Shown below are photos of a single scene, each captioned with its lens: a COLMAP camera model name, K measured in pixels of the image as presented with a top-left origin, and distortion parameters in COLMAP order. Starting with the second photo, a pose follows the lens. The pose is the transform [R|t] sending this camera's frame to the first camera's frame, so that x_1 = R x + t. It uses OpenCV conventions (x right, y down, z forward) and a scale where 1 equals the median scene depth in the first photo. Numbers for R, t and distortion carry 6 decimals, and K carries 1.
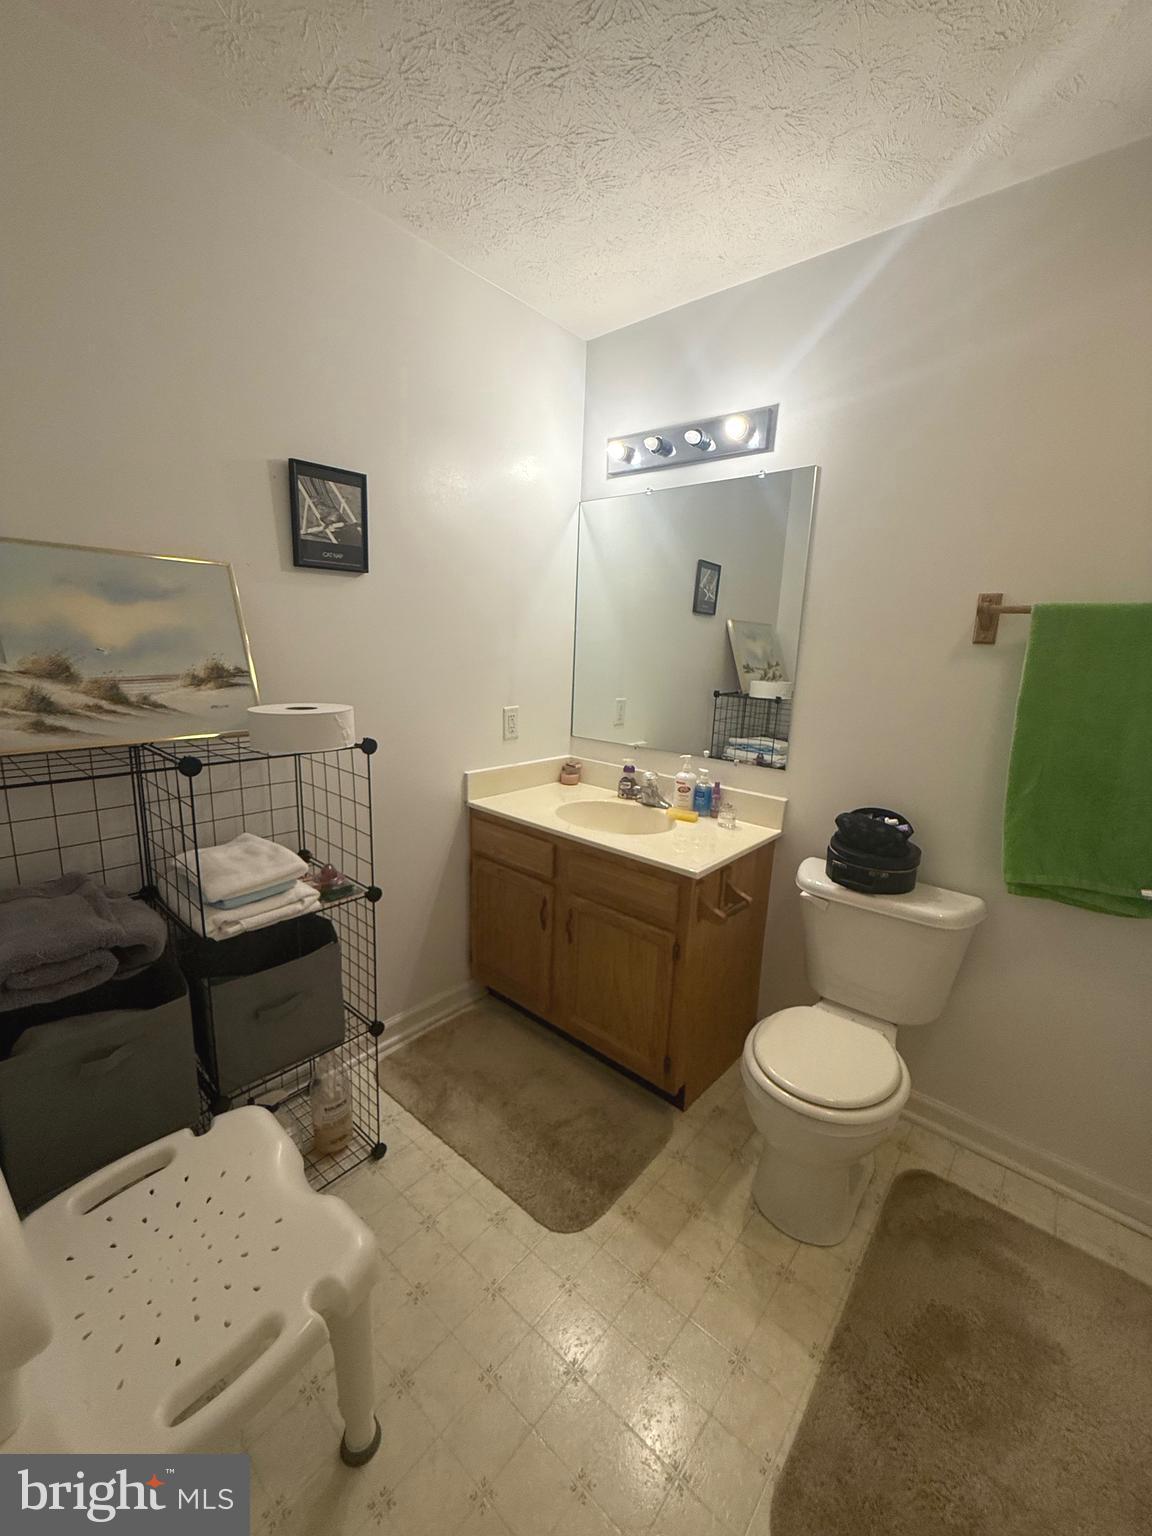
lens RADIAL K [[612.0, 0, 573.5], [0, 612.0, 766.7], [0, 0, 1]] dist [0.001709, -0.000573]
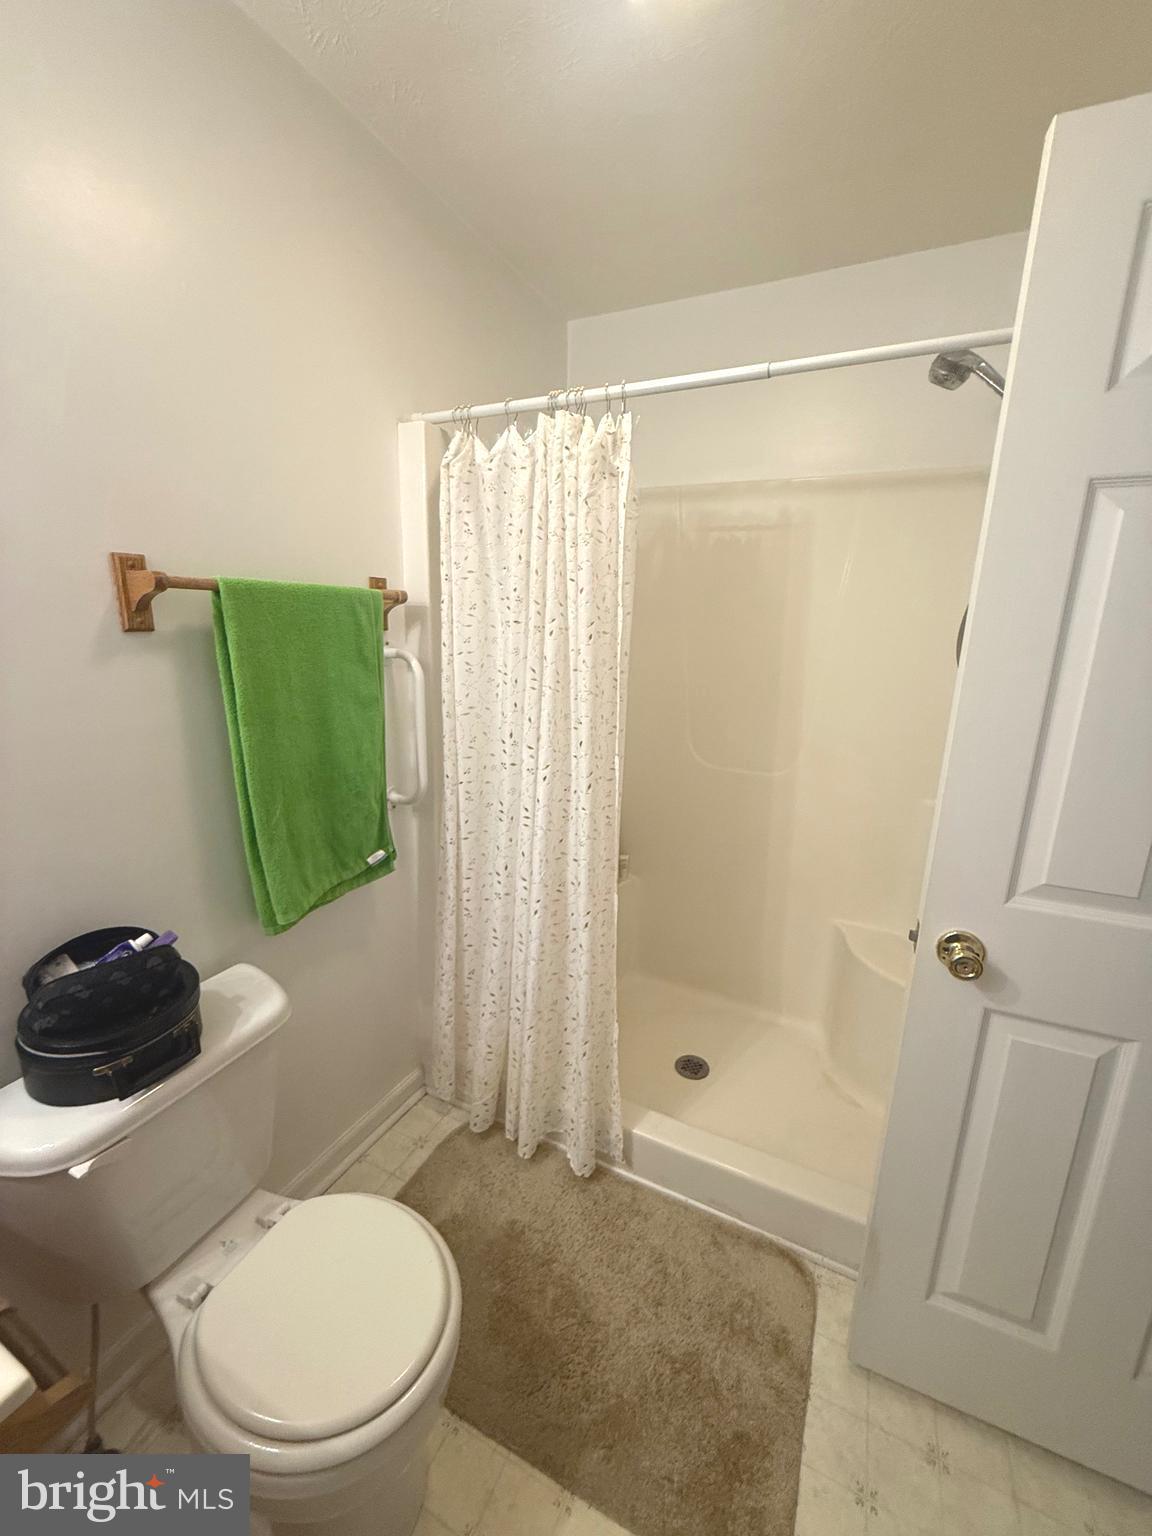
lens RADIAL K [[612.0, 0, 573.0], [0, 612.0, 768.9], [0, 0, 1]] dist [0.001709, -0.000573]
pose [[-0.259332, -0.263542, 0.929135, -0.095646], [0.168462, 0.934957, 0.312213, -0.187713], [-0.950982, 0.237491, -0.198067, 0.714262]]
